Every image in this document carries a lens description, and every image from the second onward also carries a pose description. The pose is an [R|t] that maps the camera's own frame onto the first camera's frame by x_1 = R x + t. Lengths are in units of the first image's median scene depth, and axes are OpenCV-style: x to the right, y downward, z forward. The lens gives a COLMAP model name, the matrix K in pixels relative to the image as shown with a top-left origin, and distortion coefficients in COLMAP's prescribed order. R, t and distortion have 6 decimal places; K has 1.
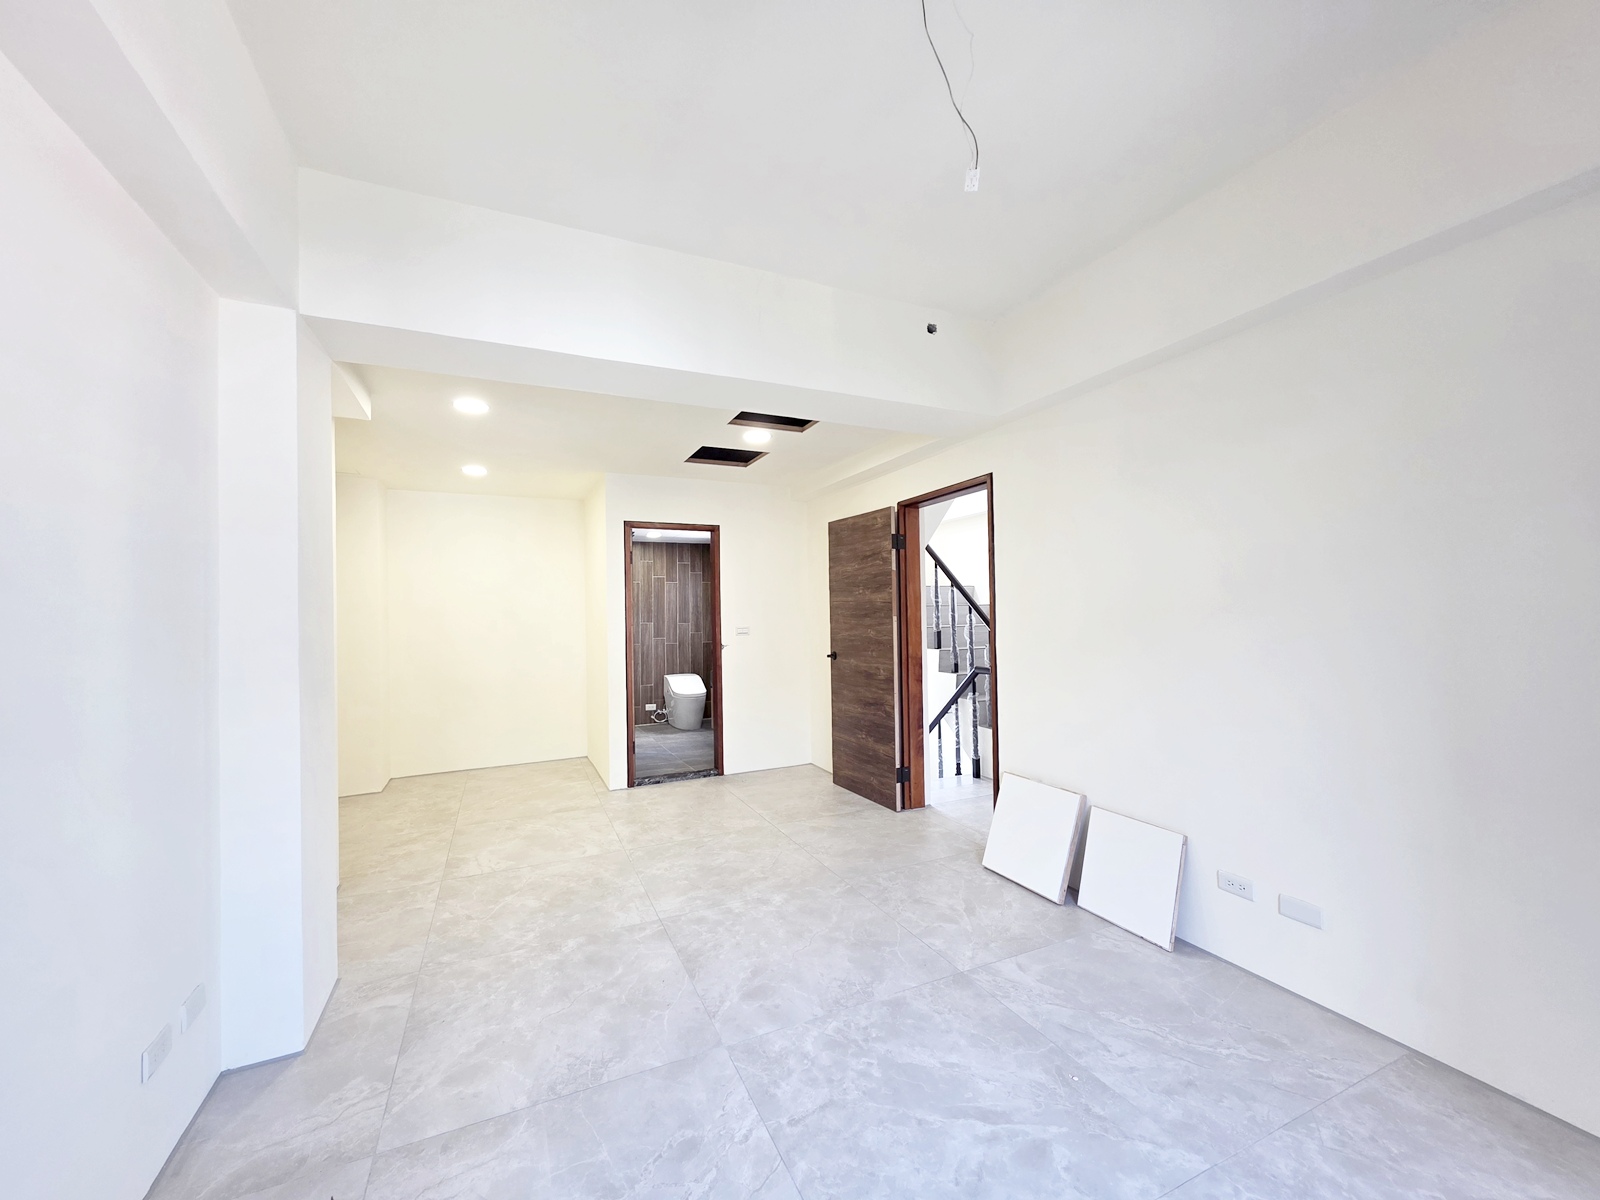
lens RADIAL K [[643.7, 0, 792.5], [0, 643.7, 593.6], [0, 0, 1]] dist [0.003021, -0.000129]
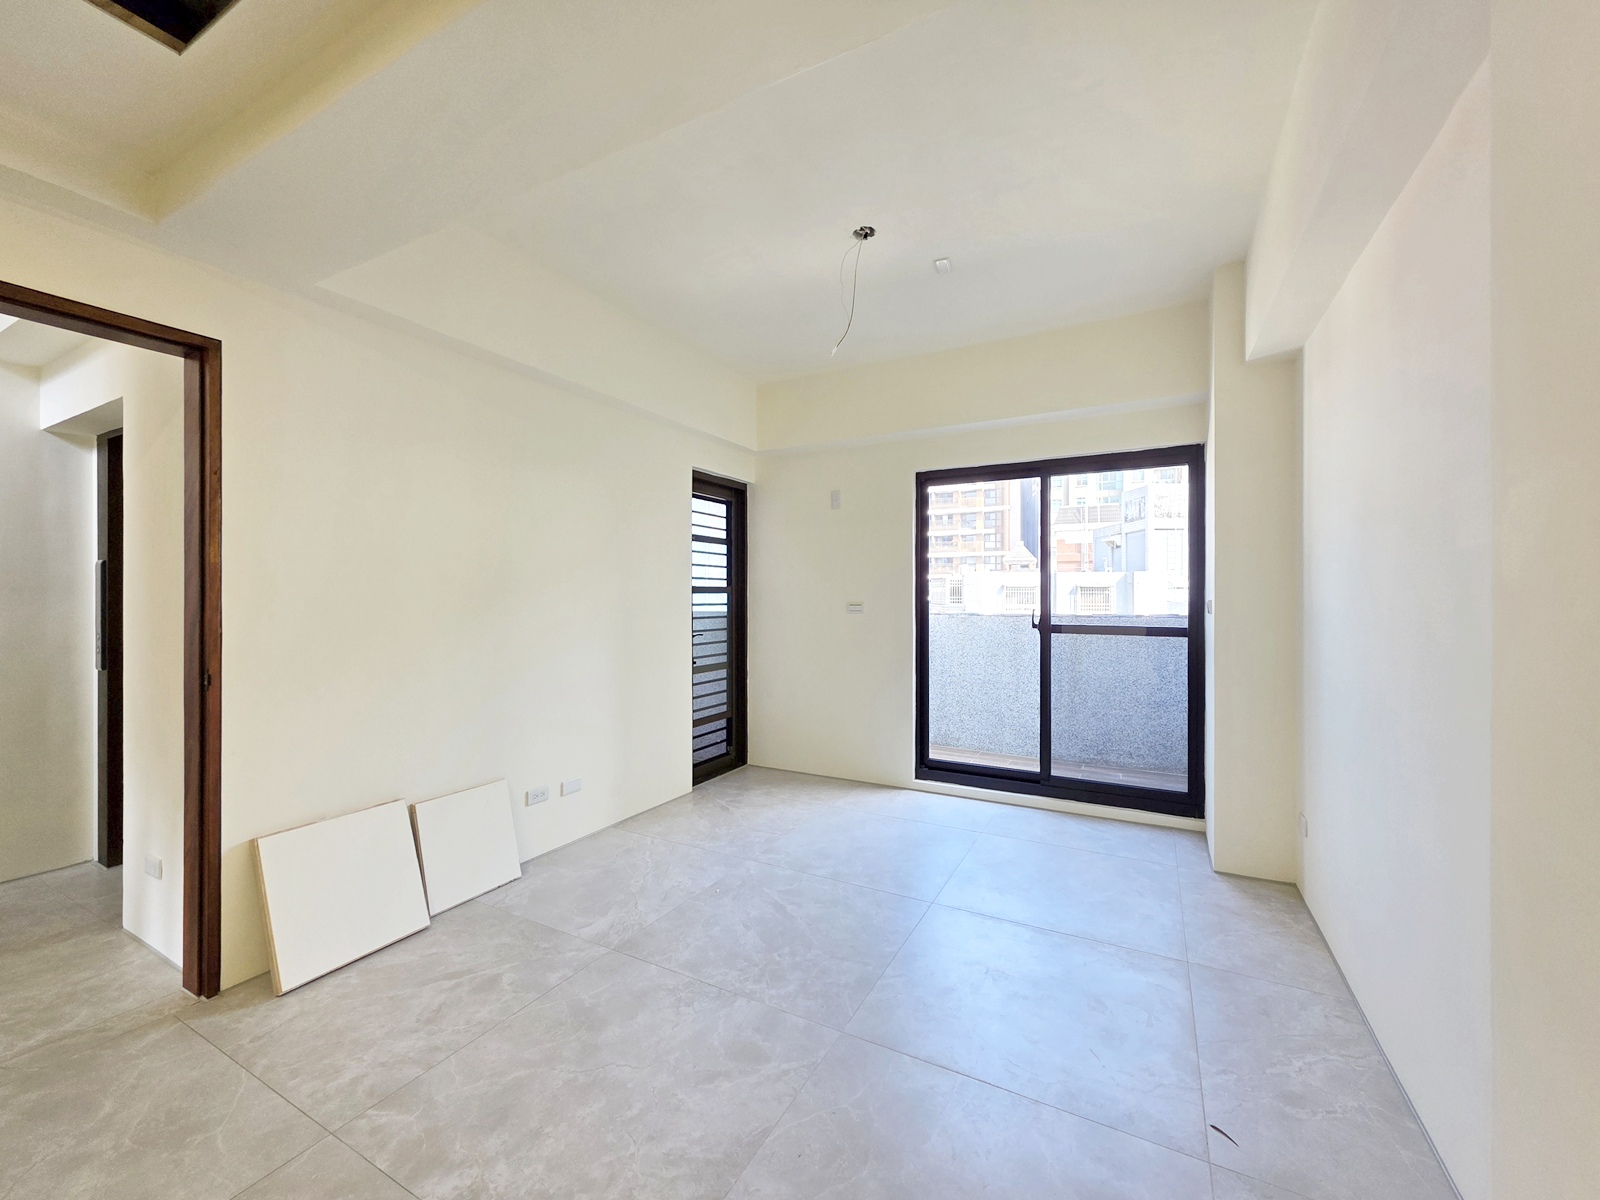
lens RADIAL K [[643.7, 0, 792.5], [0, 643.7, 593.6], [0, 0, 1]] dist [0.003021, -0.000129]
pose [[-0.599863, 0.018934, 0.799878, -0.741498], [-0.015375, 0.999263, -0.035185, 0.073379], [-0.799955, -0.033404, -0.599130, 1.456055]]
